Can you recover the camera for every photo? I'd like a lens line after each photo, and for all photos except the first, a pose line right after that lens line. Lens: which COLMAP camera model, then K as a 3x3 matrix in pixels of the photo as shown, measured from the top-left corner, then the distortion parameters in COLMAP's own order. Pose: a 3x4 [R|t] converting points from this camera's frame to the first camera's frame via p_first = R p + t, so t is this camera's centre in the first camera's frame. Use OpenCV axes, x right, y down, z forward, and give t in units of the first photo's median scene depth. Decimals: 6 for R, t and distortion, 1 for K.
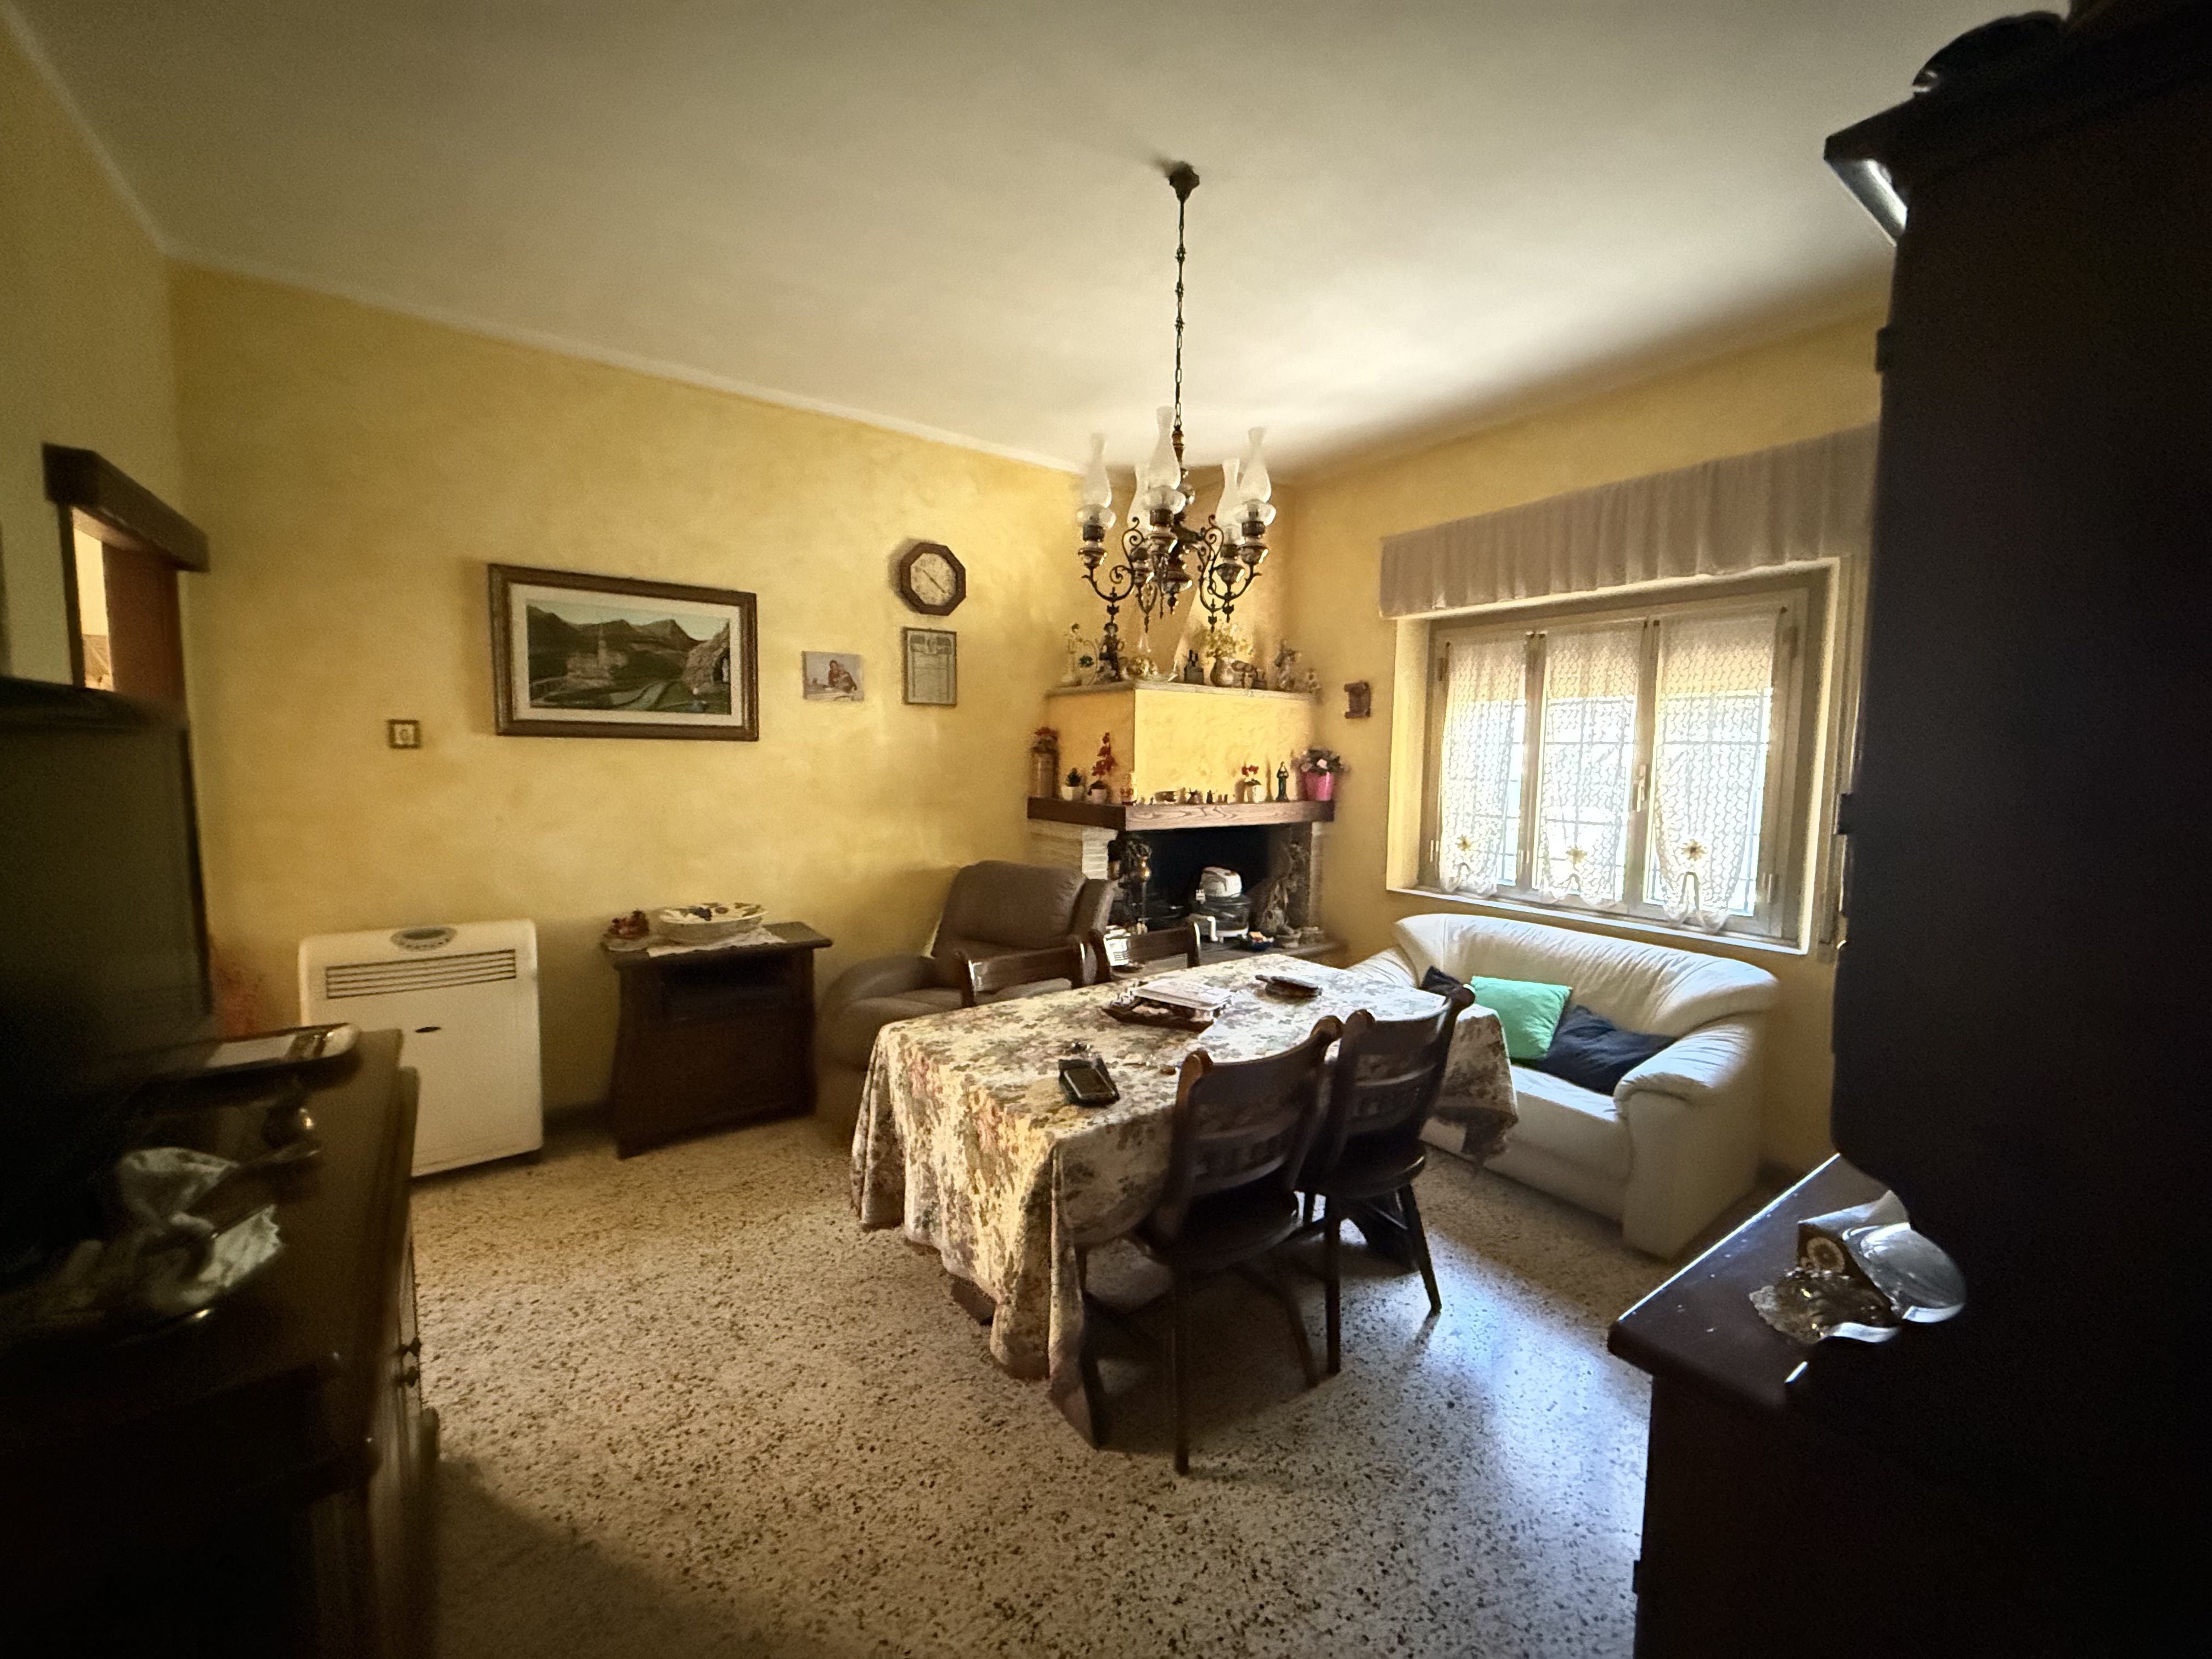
lens RADIAL K [[880.9, 0, 1098.2], [0, 880.9, 831.4], [0, 0, 1]] dist [0.000550, -0.000269]
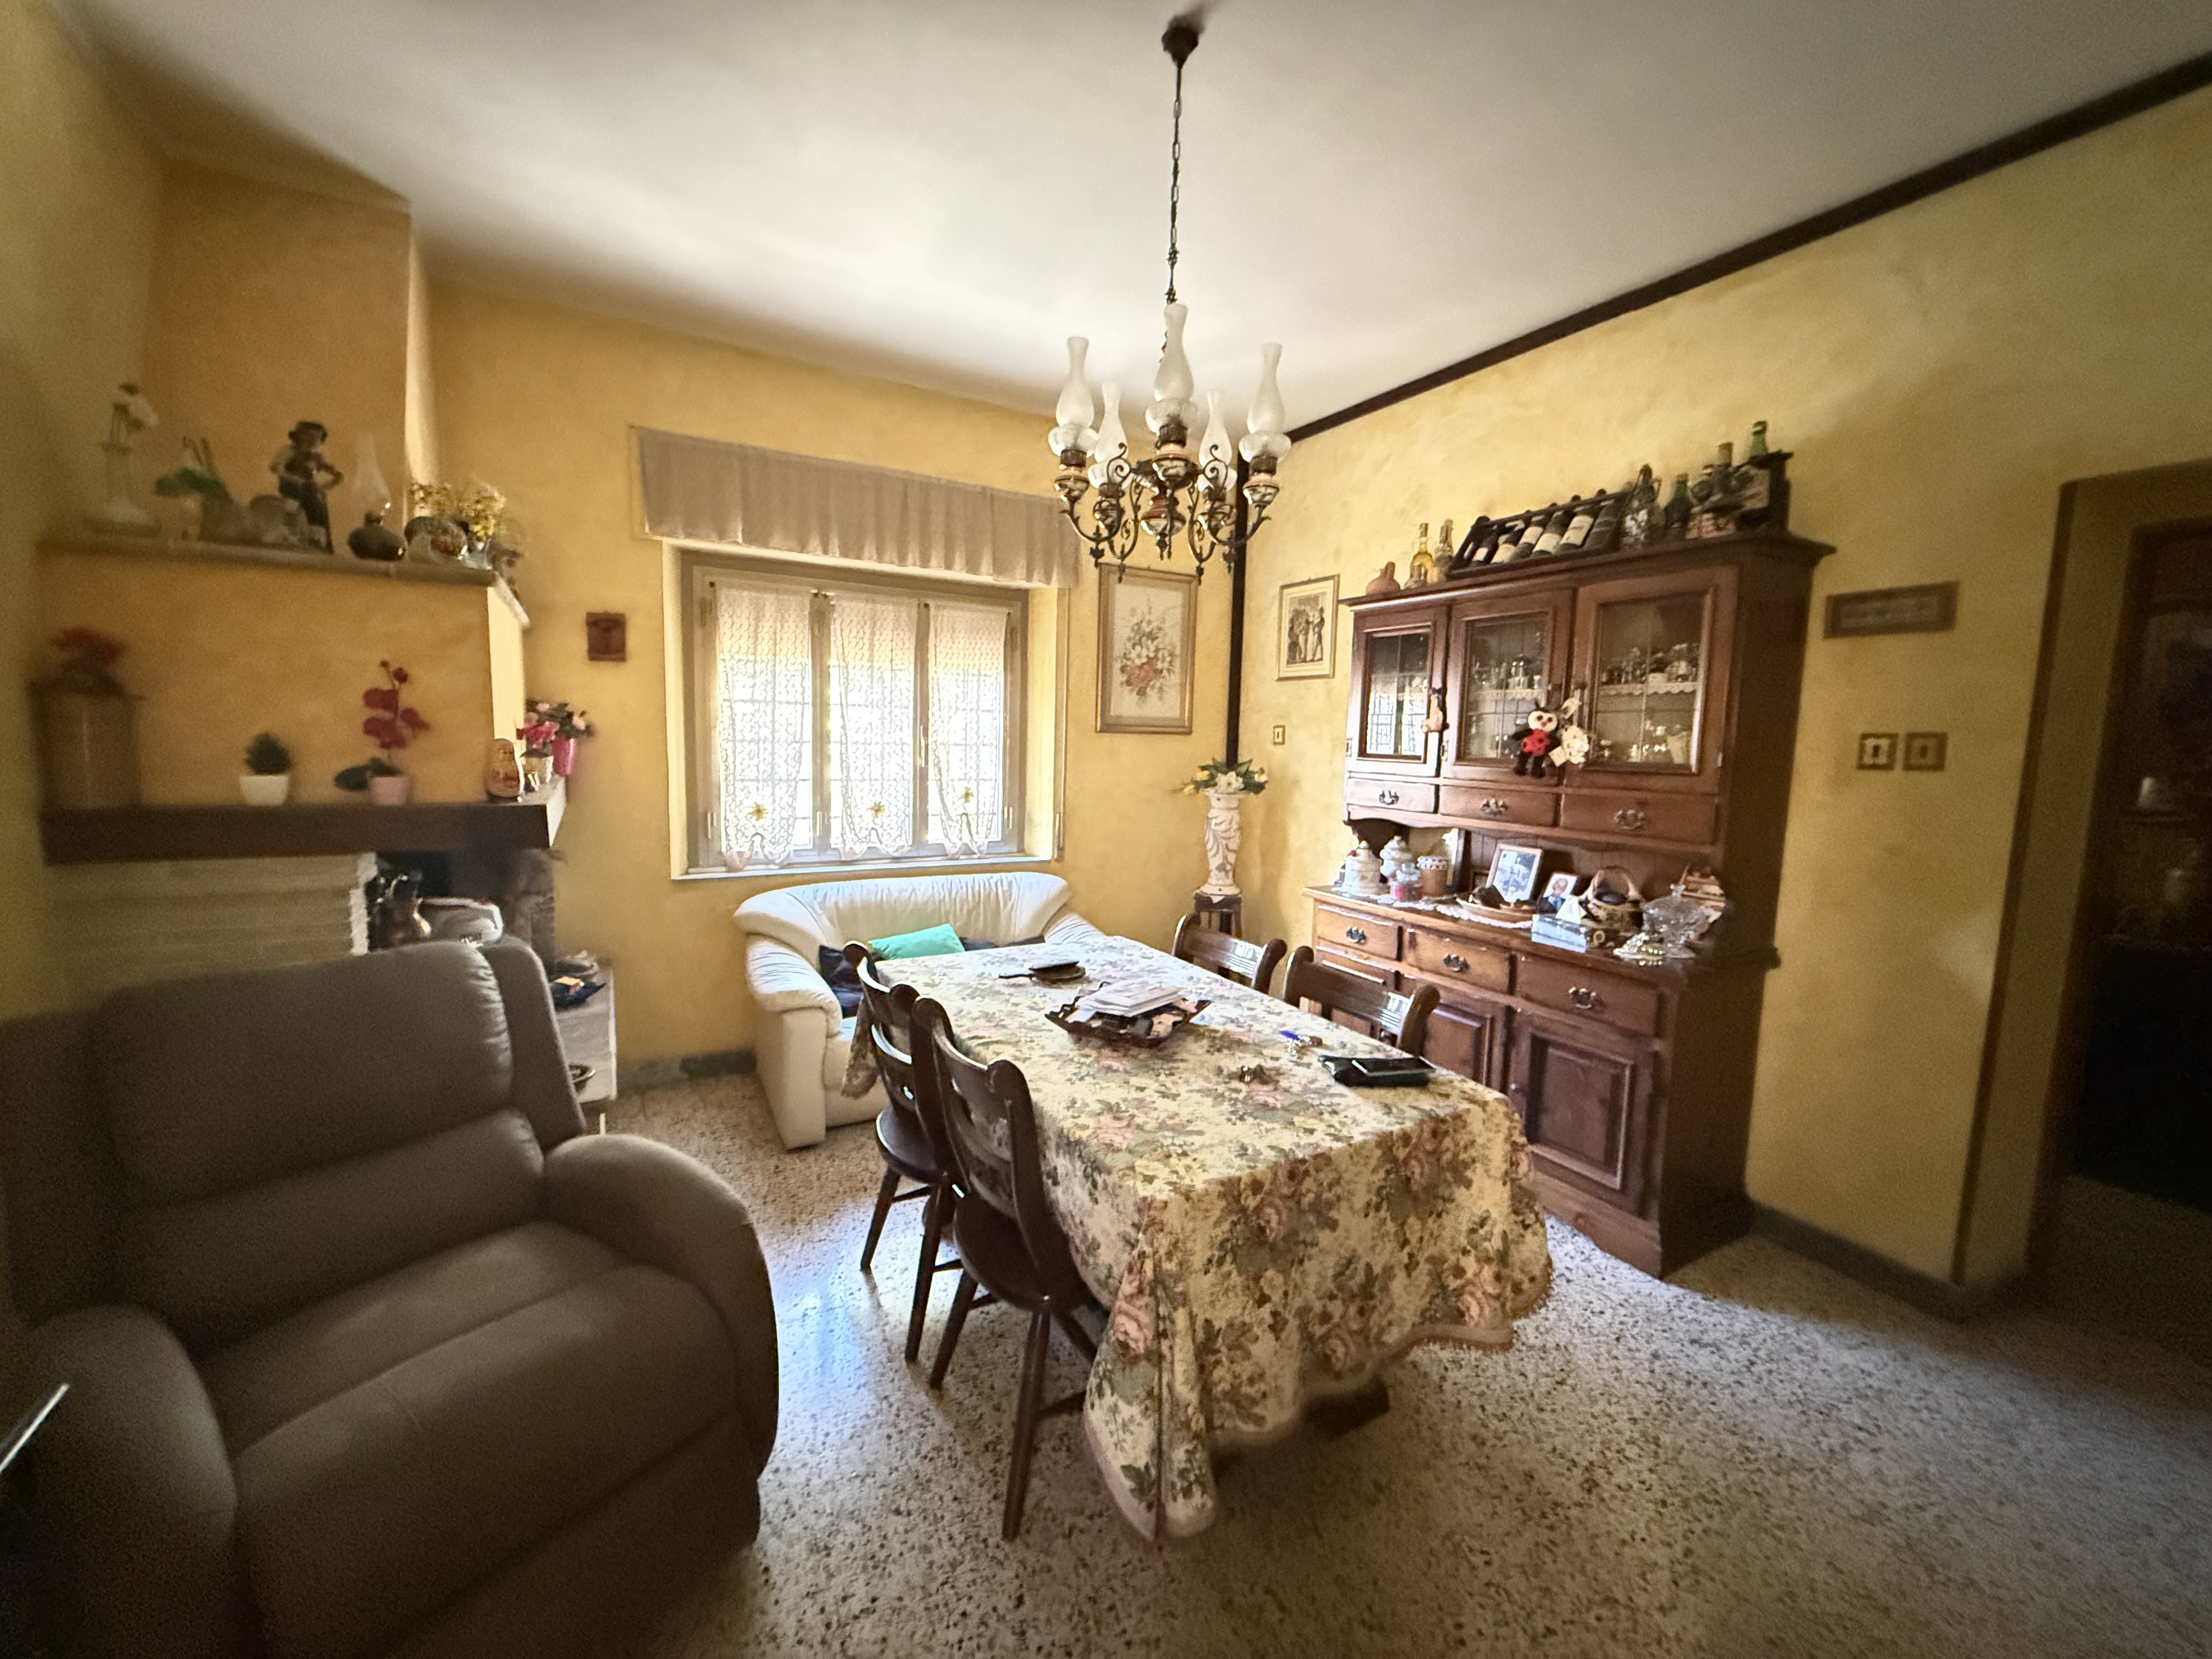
lens RADIAL K [[880.9, 0, 1102.1], [0, 880.9, 828.3], [0, 0, 1]] dist [0.000550, -0.000269]
pose [[0.090935, -0.118325, 0.988802, -0.689024], [0.061438, 0.991691, 0.113021, -0.076752], [-0.993960, 0.050473, 0.097449, 0.850786]]
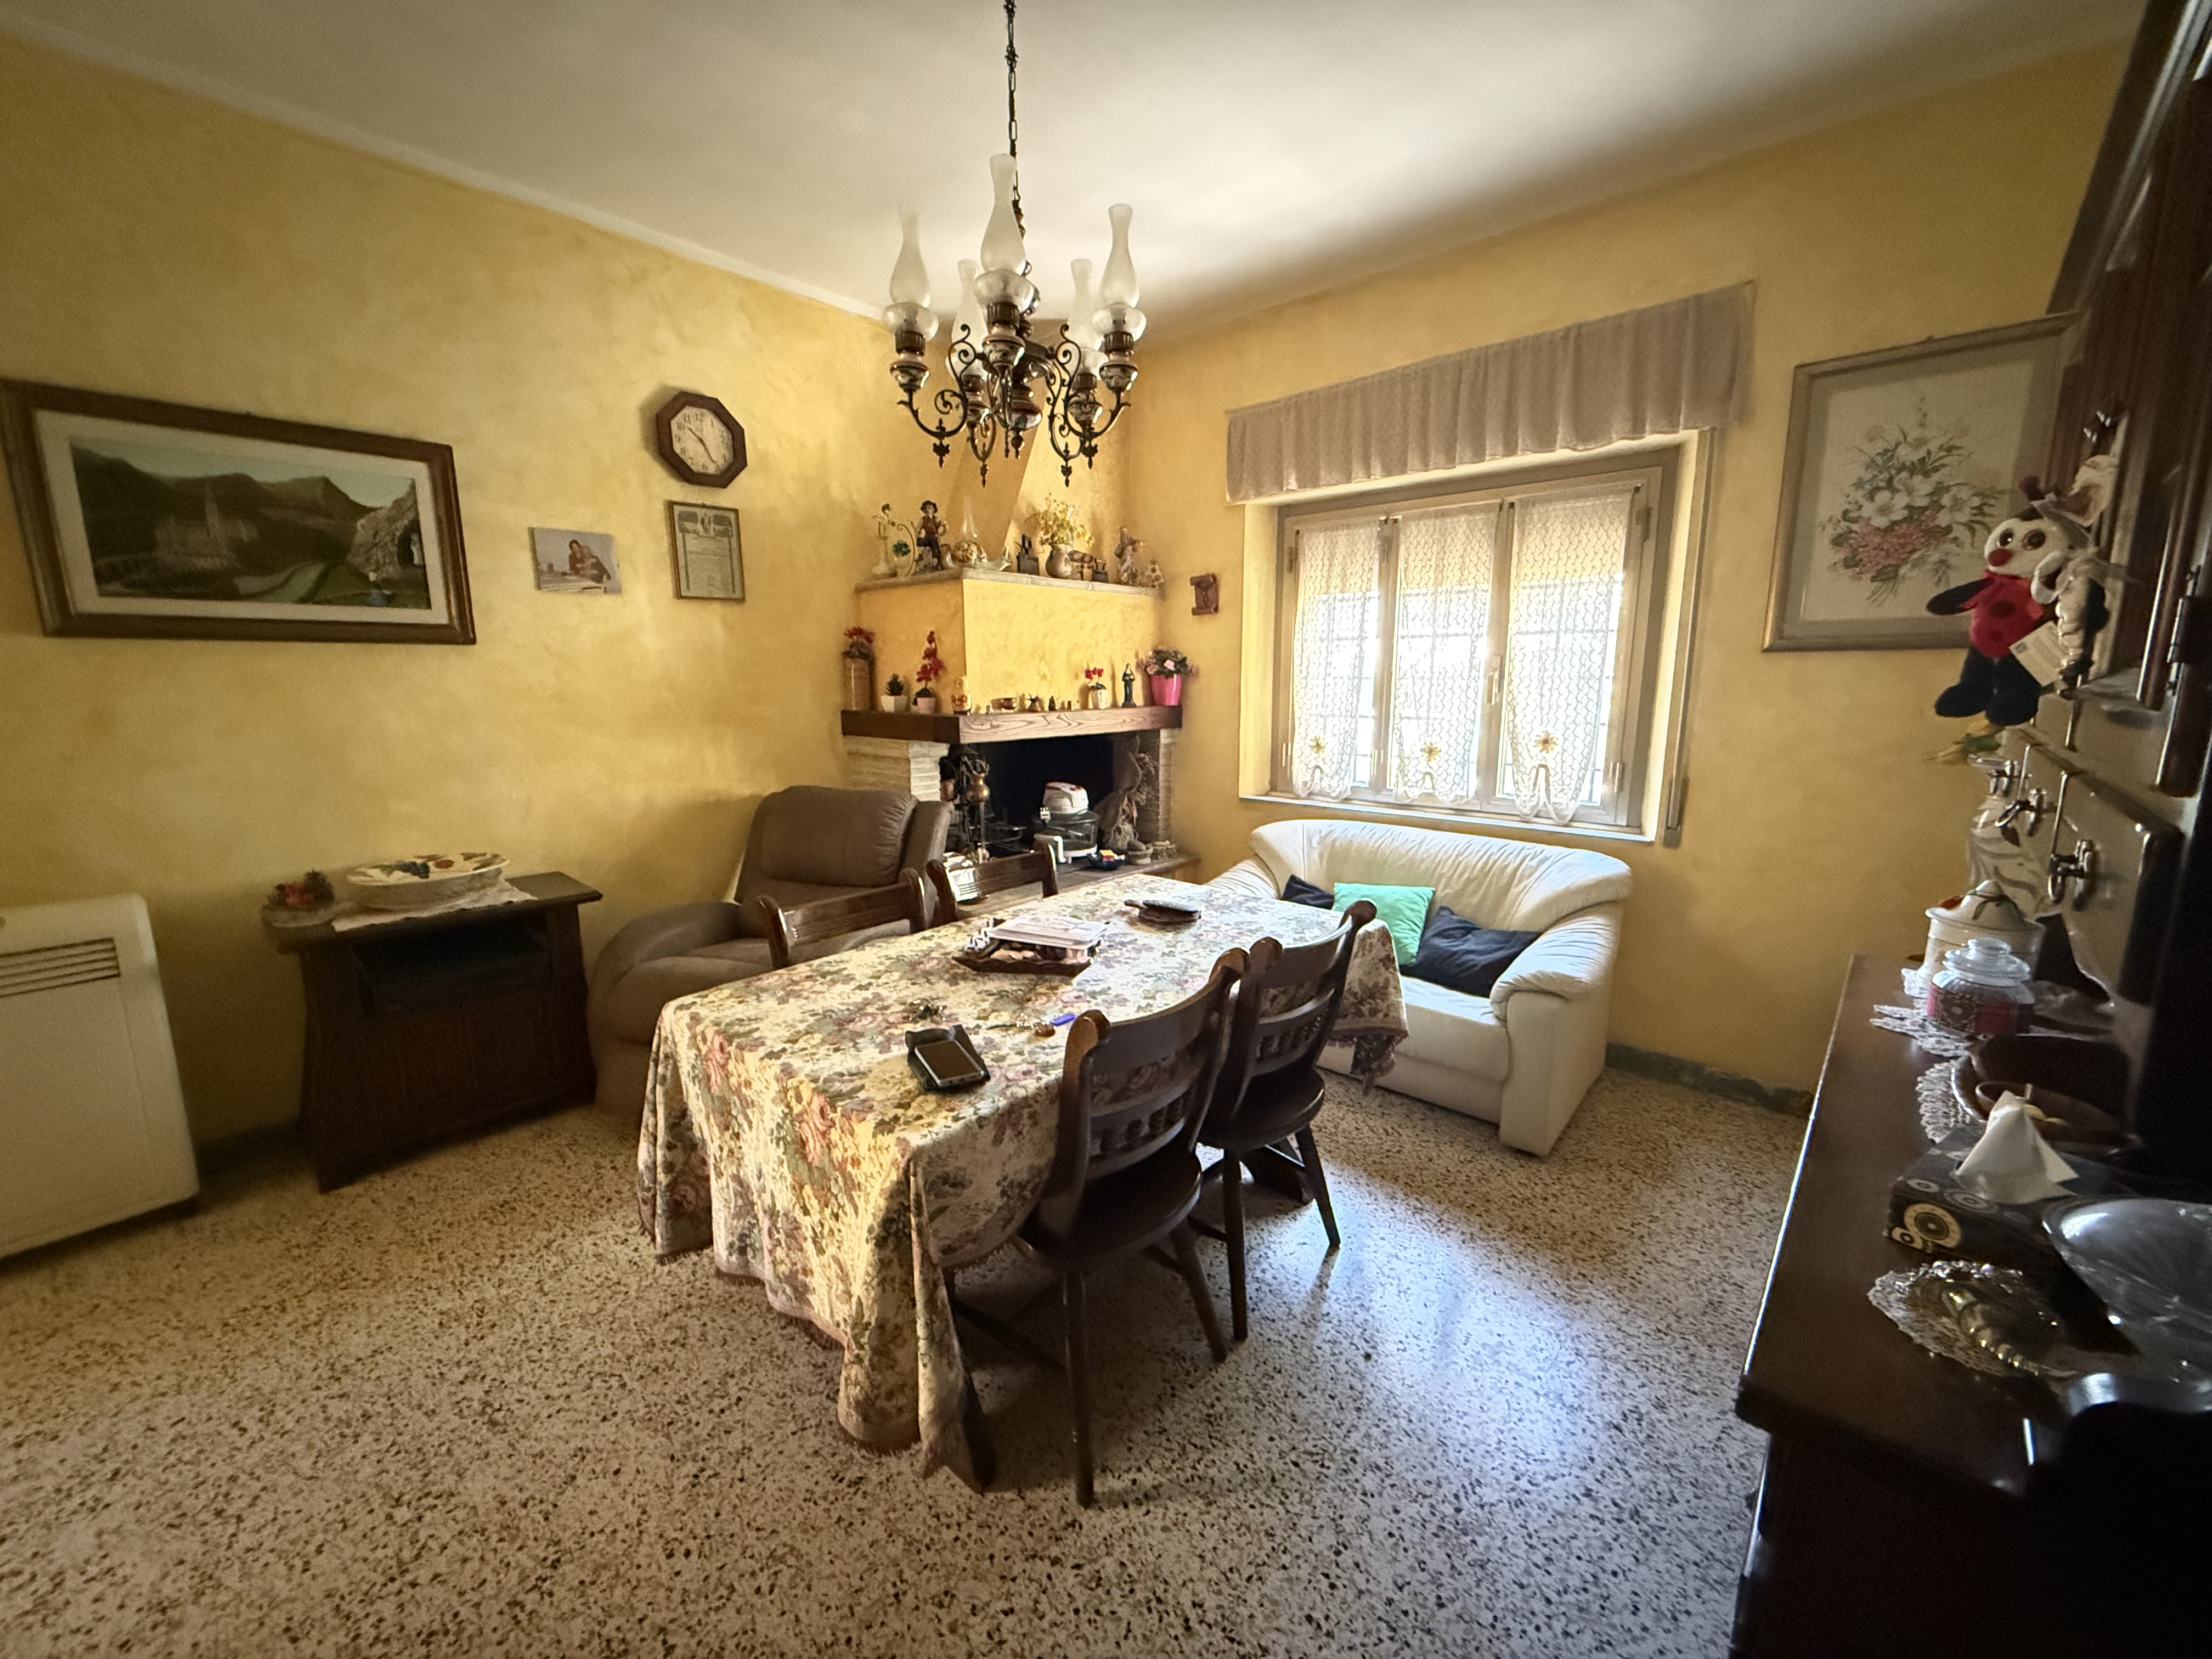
lens RADIAL K [[880.9, 0, 1102.4], [0, 880.9, 830.7], [0, 0, 1]] dist [0.000550, -0.000269]
pose [[0.978112, -0.055072, 0.200658, -0.015530], [0.036738, 0.994896, 0.093979, 0.011206], [-0.204810, -0.084550, 0.975143, 0.163421]]
